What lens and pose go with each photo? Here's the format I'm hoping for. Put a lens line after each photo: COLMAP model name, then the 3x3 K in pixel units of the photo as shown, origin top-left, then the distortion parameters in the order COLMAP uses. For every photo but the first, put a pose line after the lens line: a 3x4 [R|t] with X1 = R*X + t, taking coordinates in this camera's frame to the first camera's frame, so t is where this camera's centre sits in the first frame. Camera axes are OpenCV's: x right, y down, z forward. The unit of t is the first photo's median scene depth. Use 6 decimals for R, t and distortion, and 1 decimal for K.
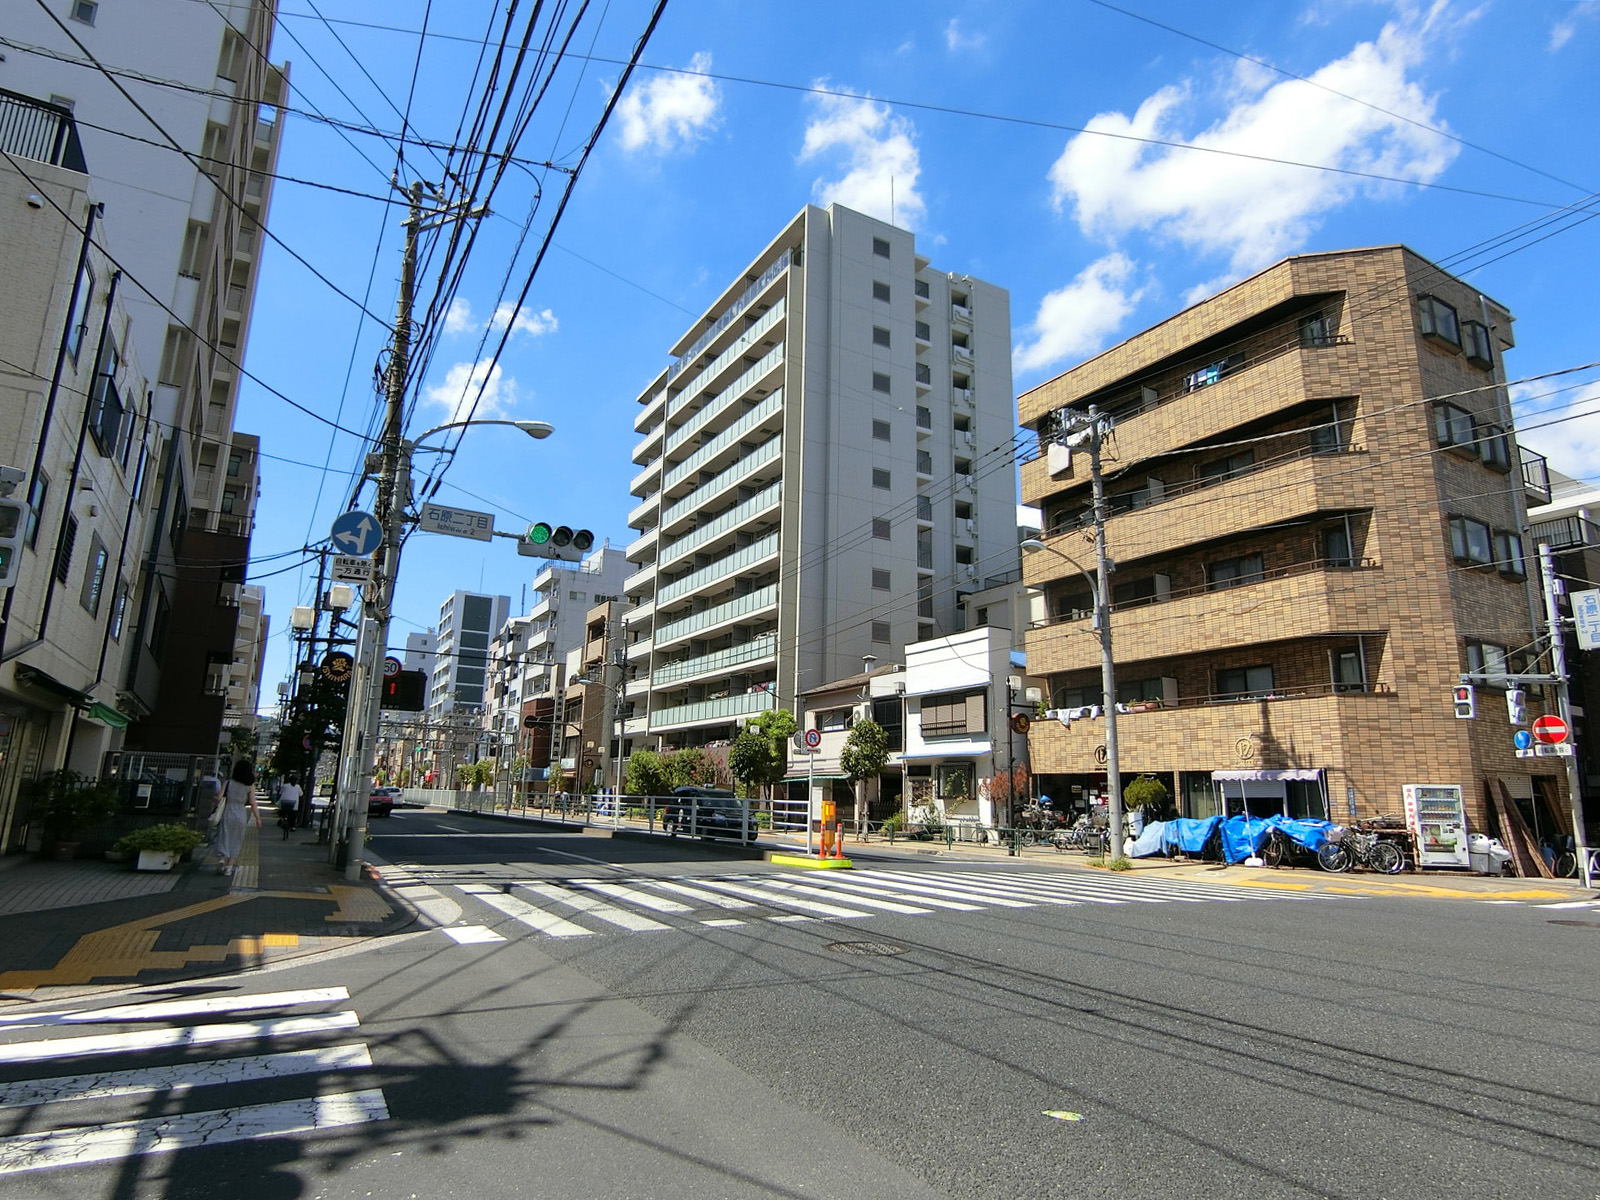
lens RADIAL K [[910.1, 0, 809.9], [0, 910.1, 605.1], [0, 0, 1]] dist [-0.004205, -0.003586]
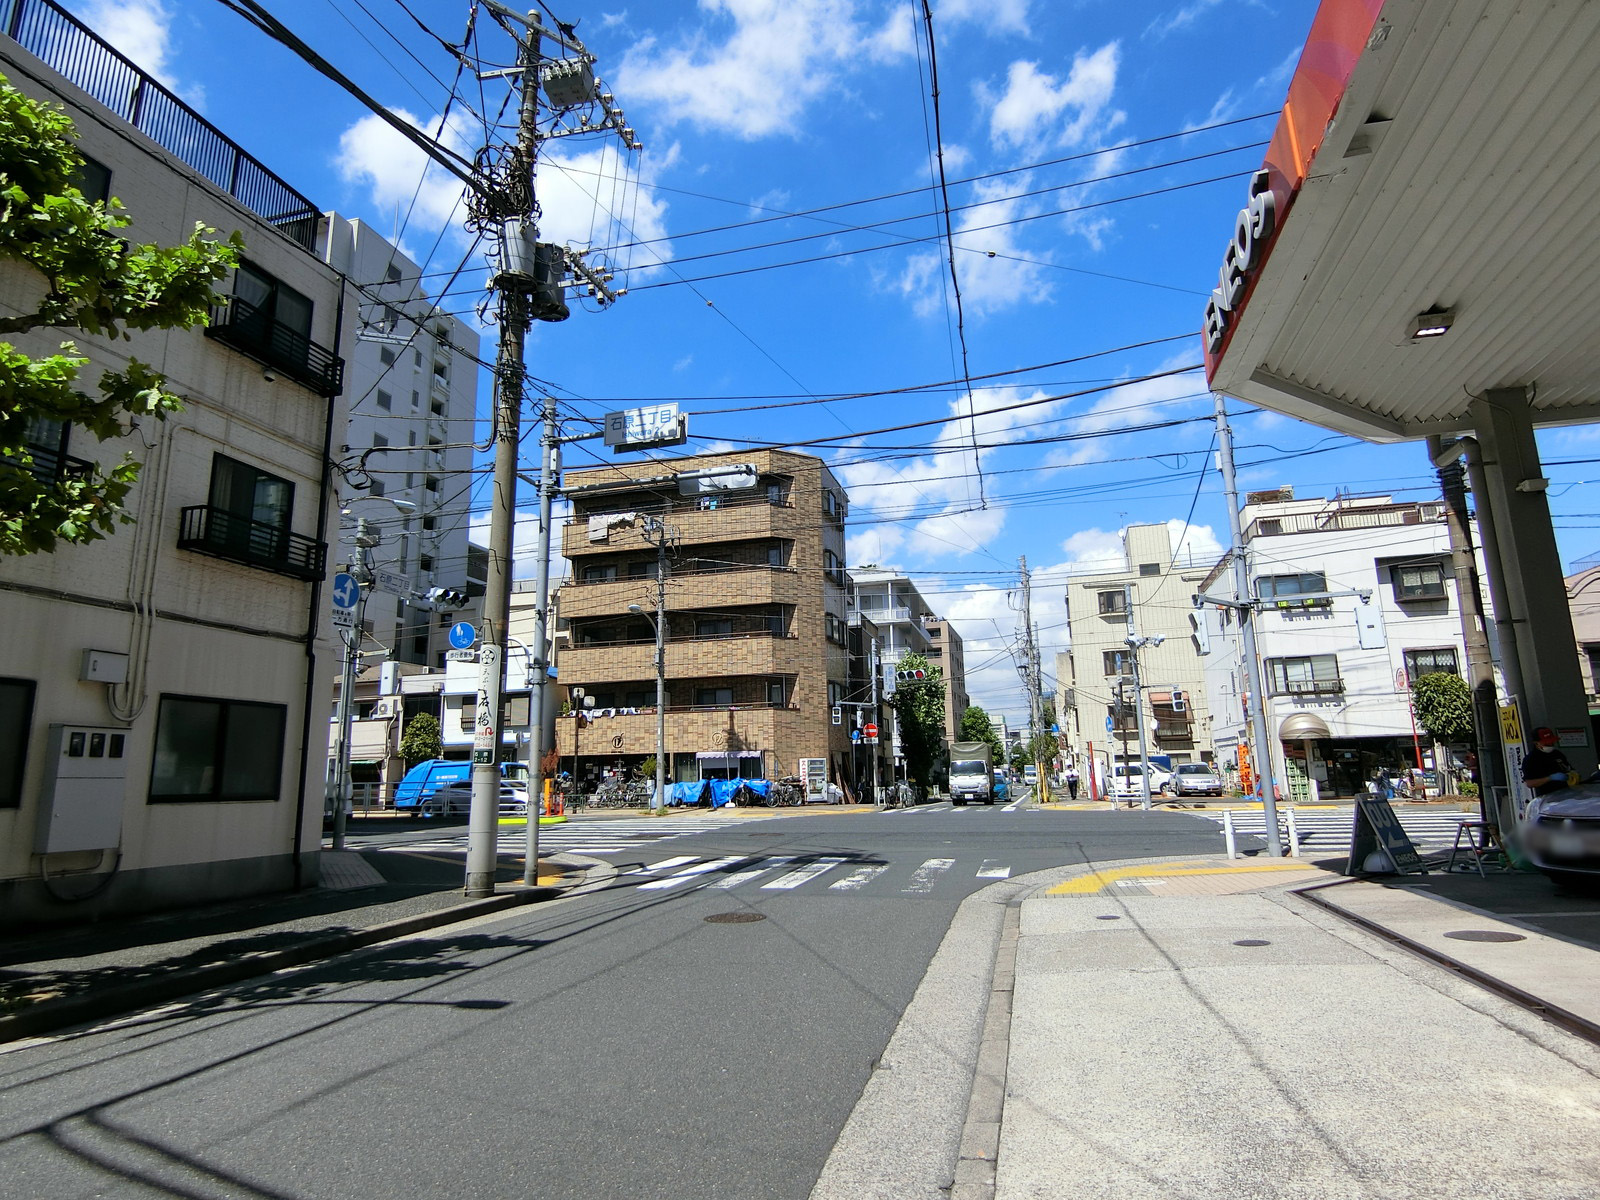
lens RADIAL K [[910.1, 0, 794.1], [0, 910.1, 592.3], [0, 0, 1]] dist [-0.004205, -0.003586]
pose [[0.724773, 0.105366, 0.680883, -0.602924], [-0.110563, 0.993217, -0.036009, -0.065330], [-0.680058, -0.049182, 0.731506, -0.306642]]
